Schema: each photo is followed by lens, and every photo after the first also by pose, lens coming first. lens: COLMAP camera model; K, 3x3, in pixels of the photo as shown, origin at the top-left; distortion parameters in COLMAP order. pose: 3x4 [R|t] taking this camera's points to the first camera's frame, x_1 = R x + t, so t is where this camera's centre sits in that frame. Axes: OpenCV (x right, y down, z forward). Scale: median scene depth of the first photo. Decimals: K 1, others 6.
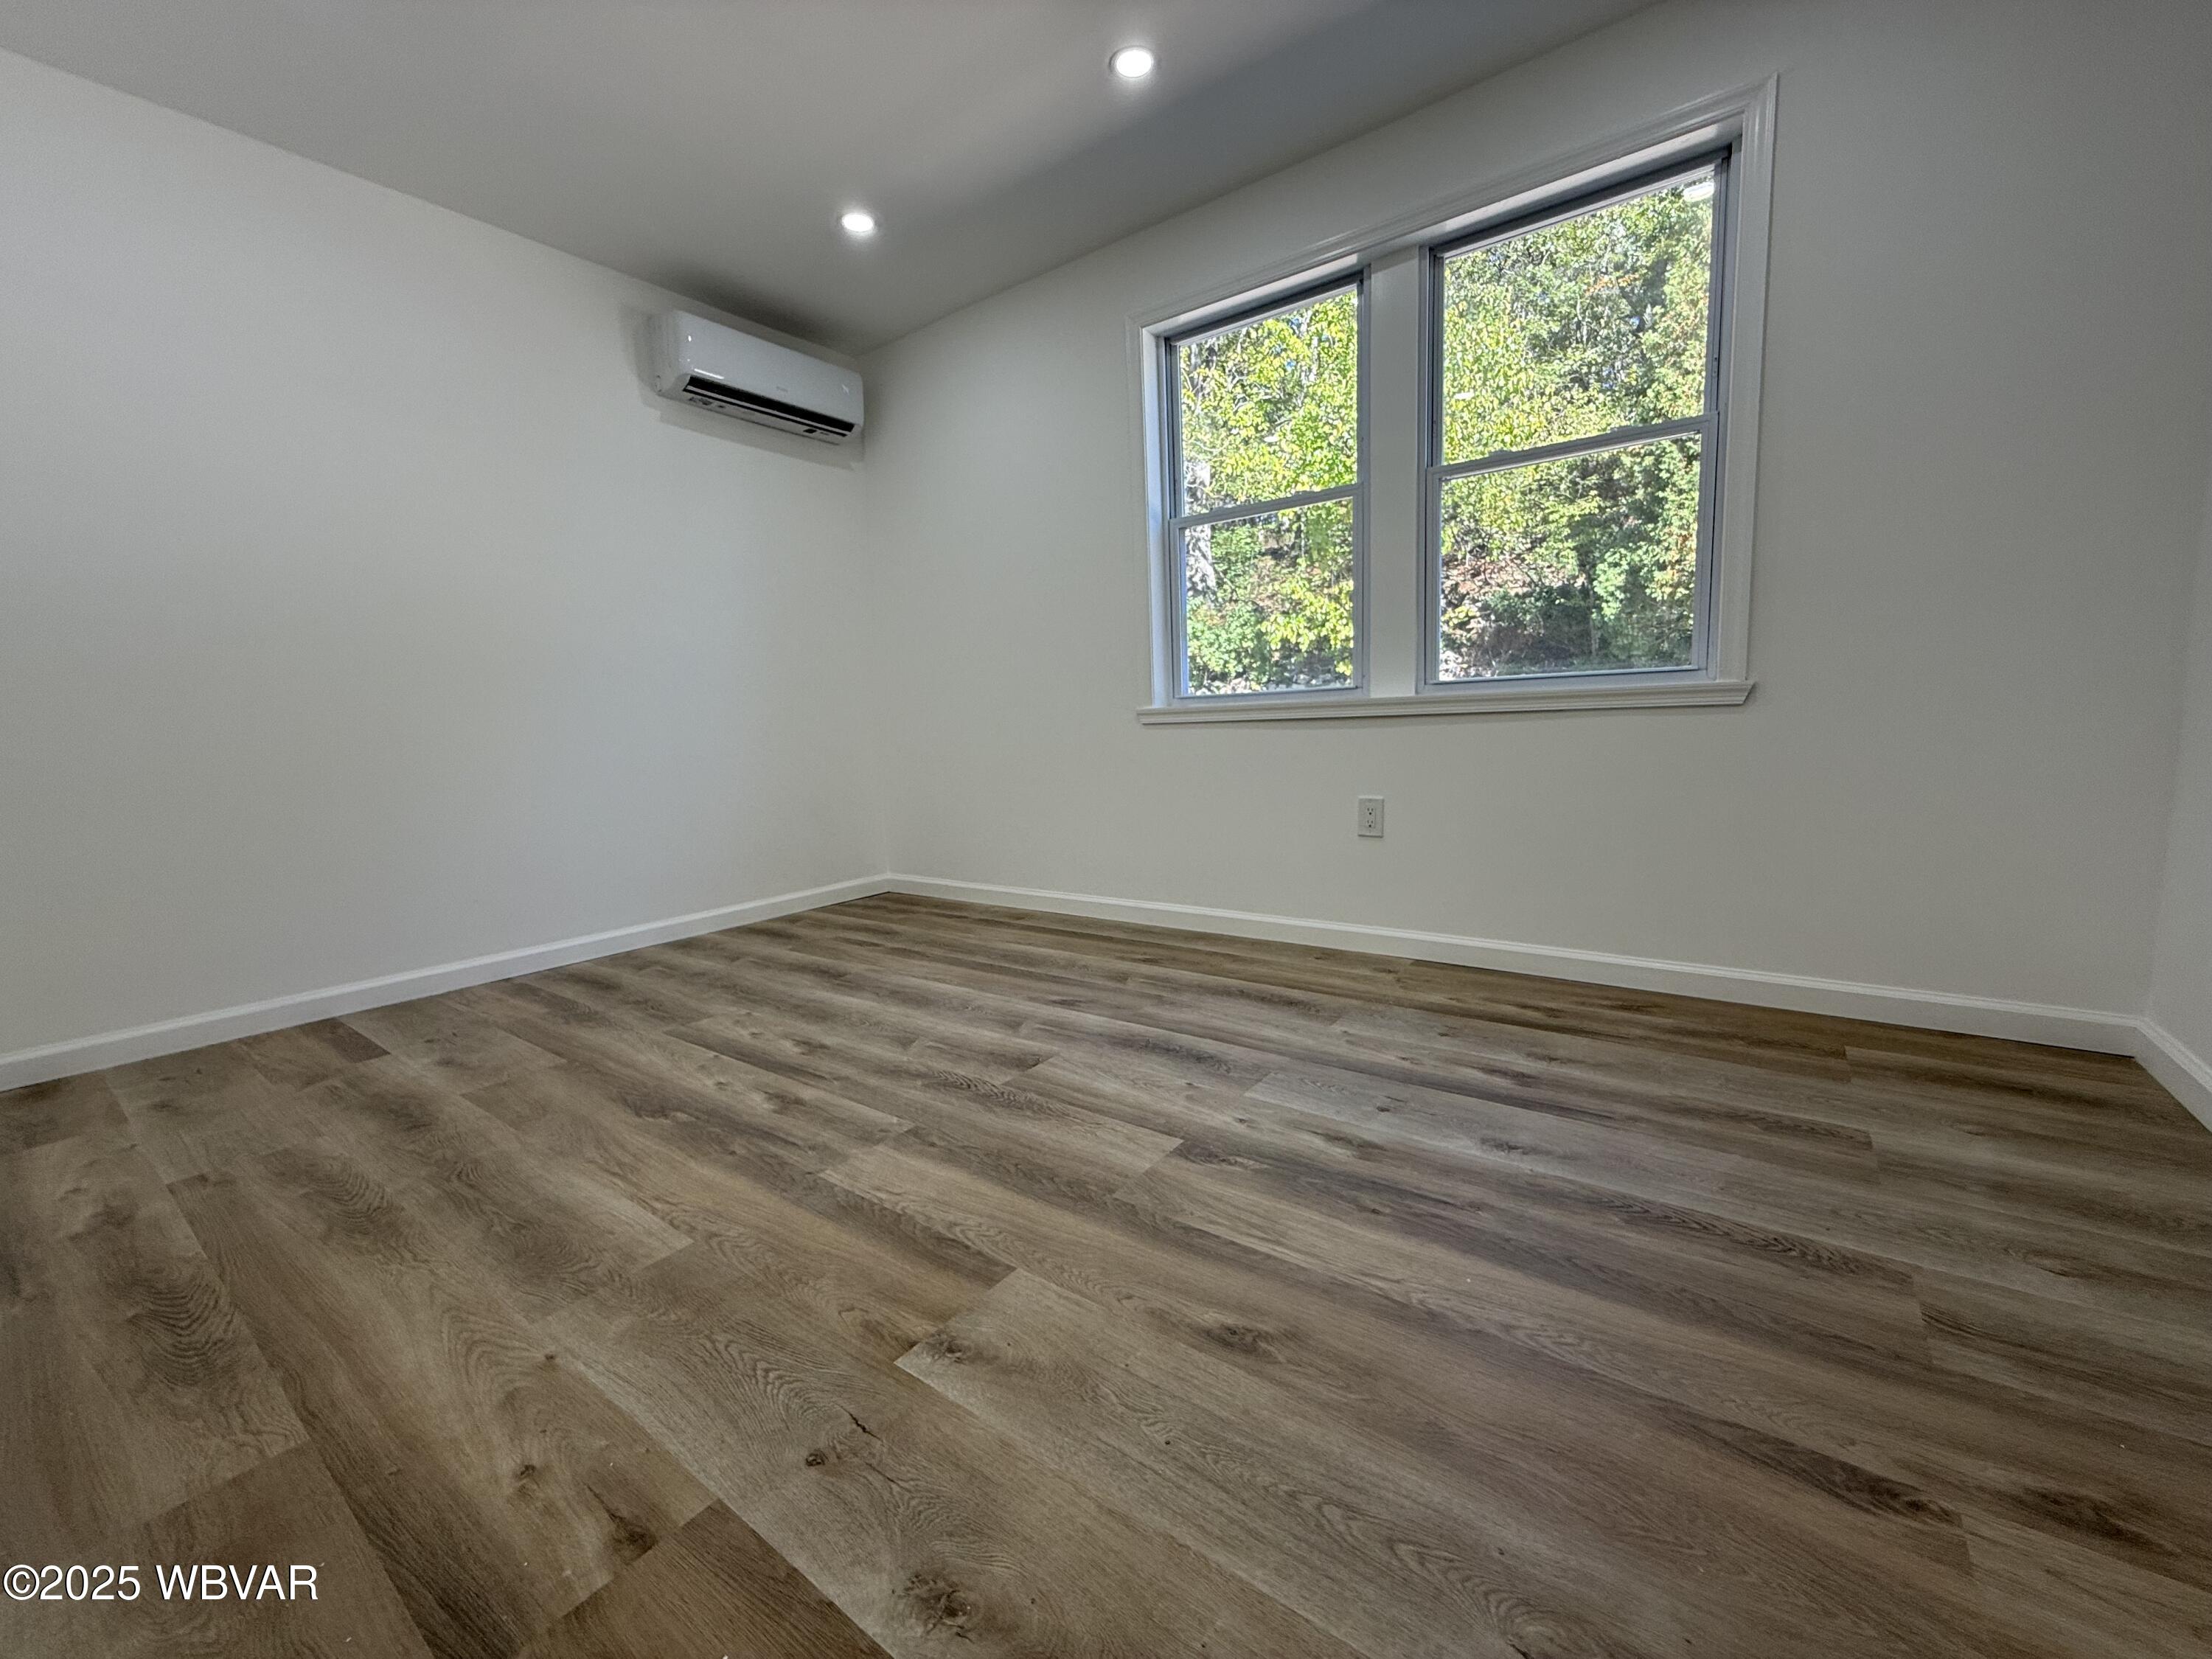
lens RADIAL K [[884.2, 0, 1109.3], [0, 884.2, 840.1], [0, 0, 1]] dist [-0.001043, 0.001167]
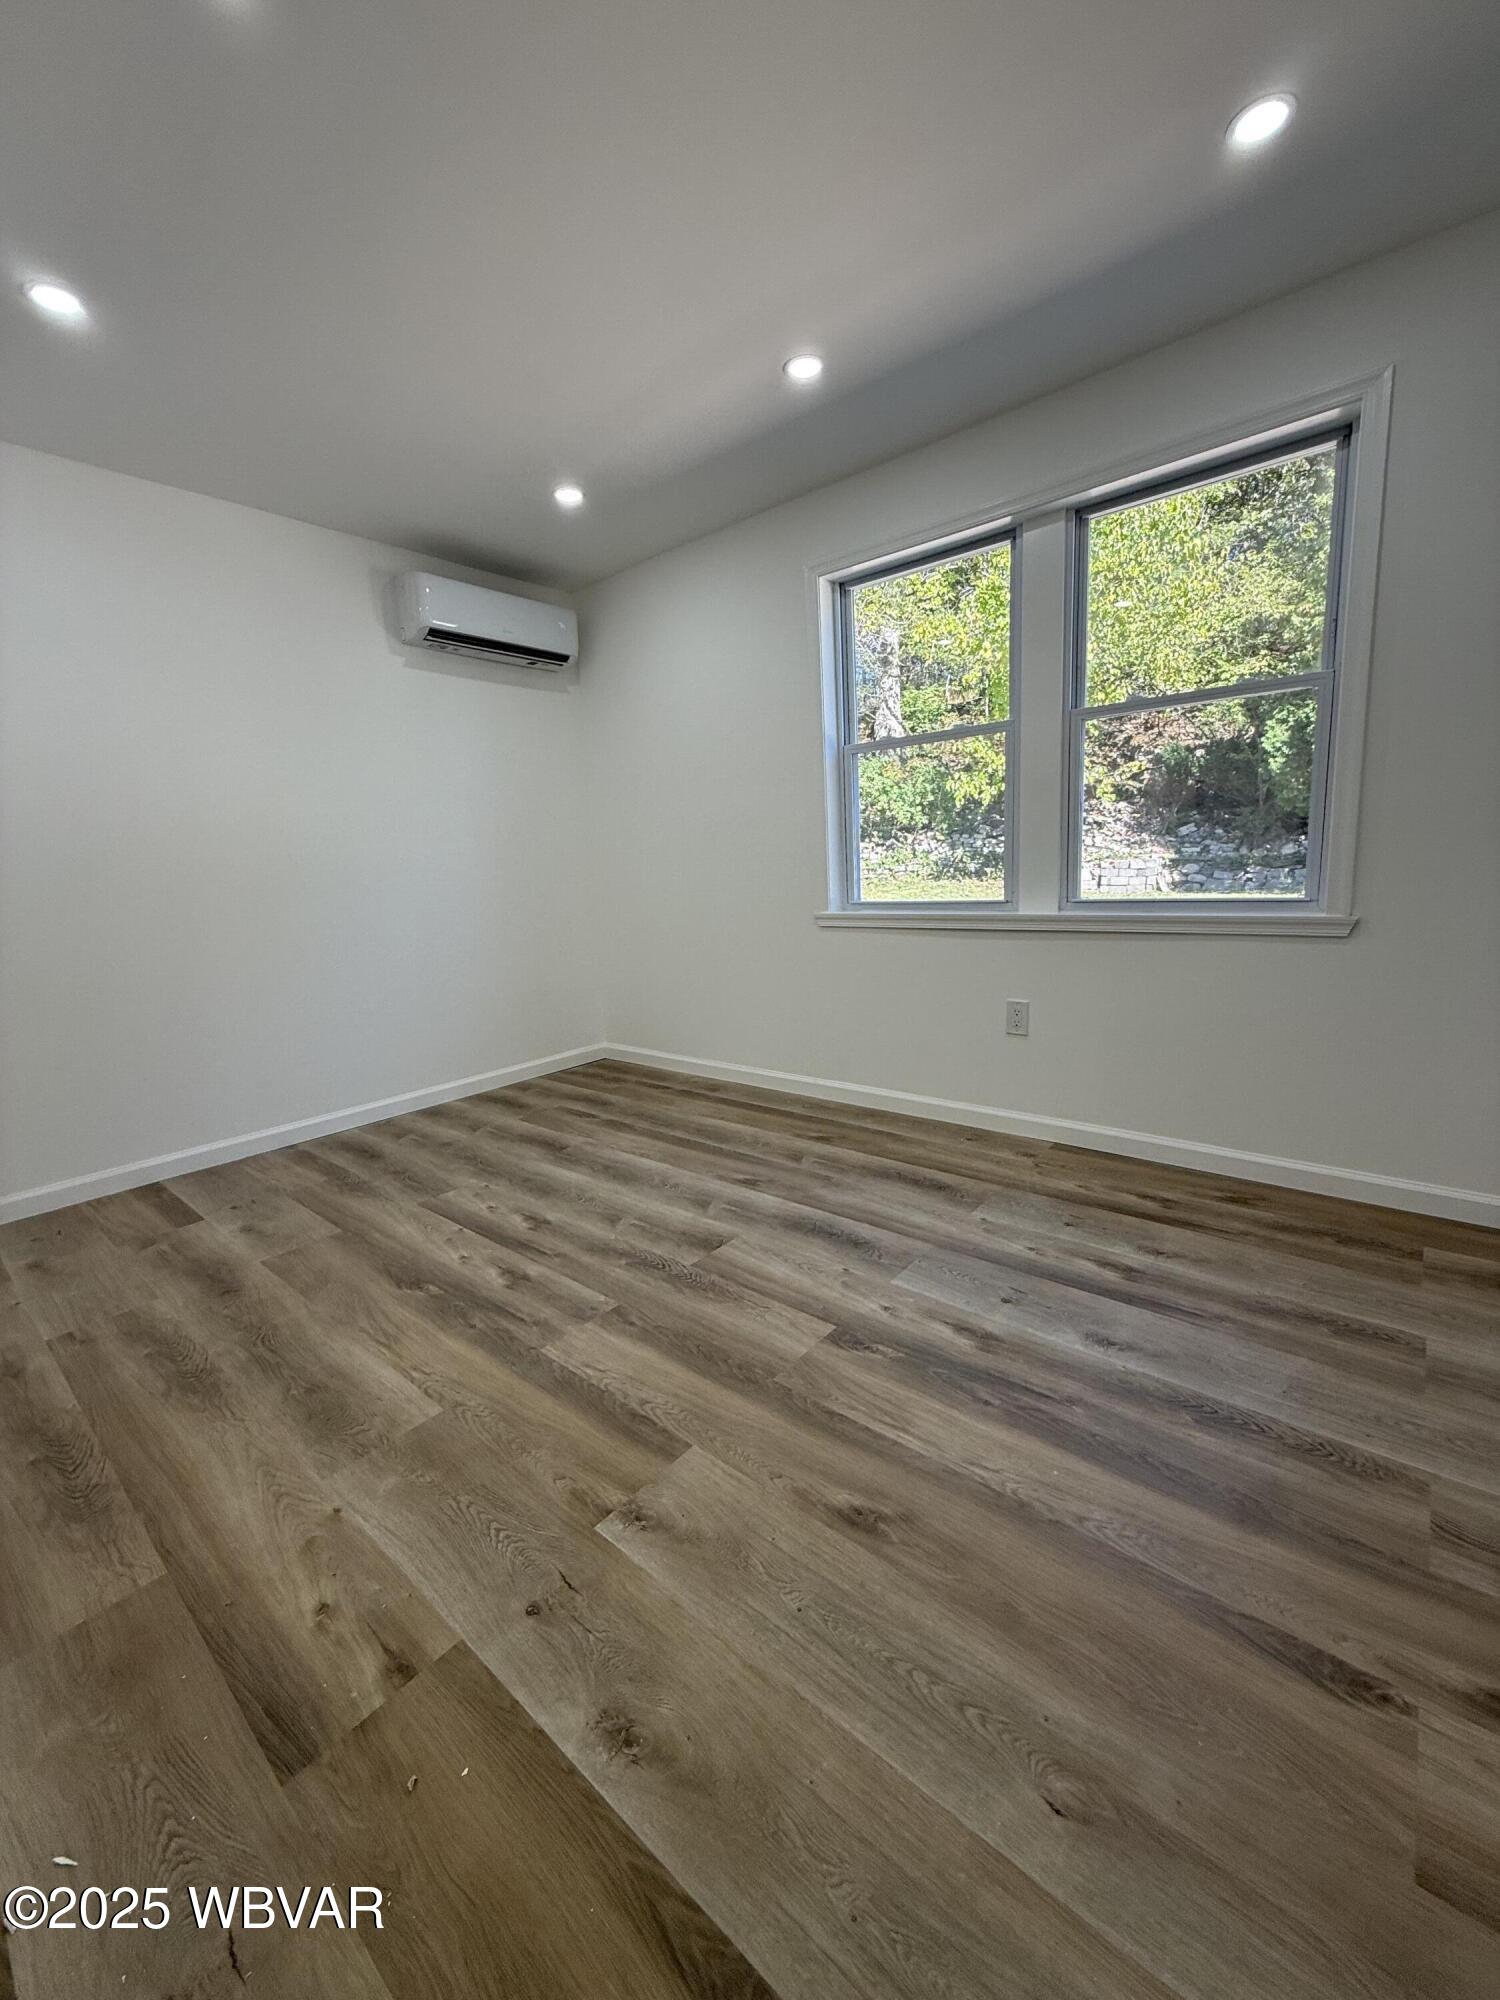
lens RADIAL K [[799.5, 0, 762.3], [0, 799.5, 1000.9], [0, 0, 1]] dist [-0.001043, 0.001167]
pose [[0.998217, 0.001642, -0.059672, 0.050367], [0.001185, 0.998880, 0.047300, -0.166932], [0.059683, -0.047286, 0.997097, -0.081645]]
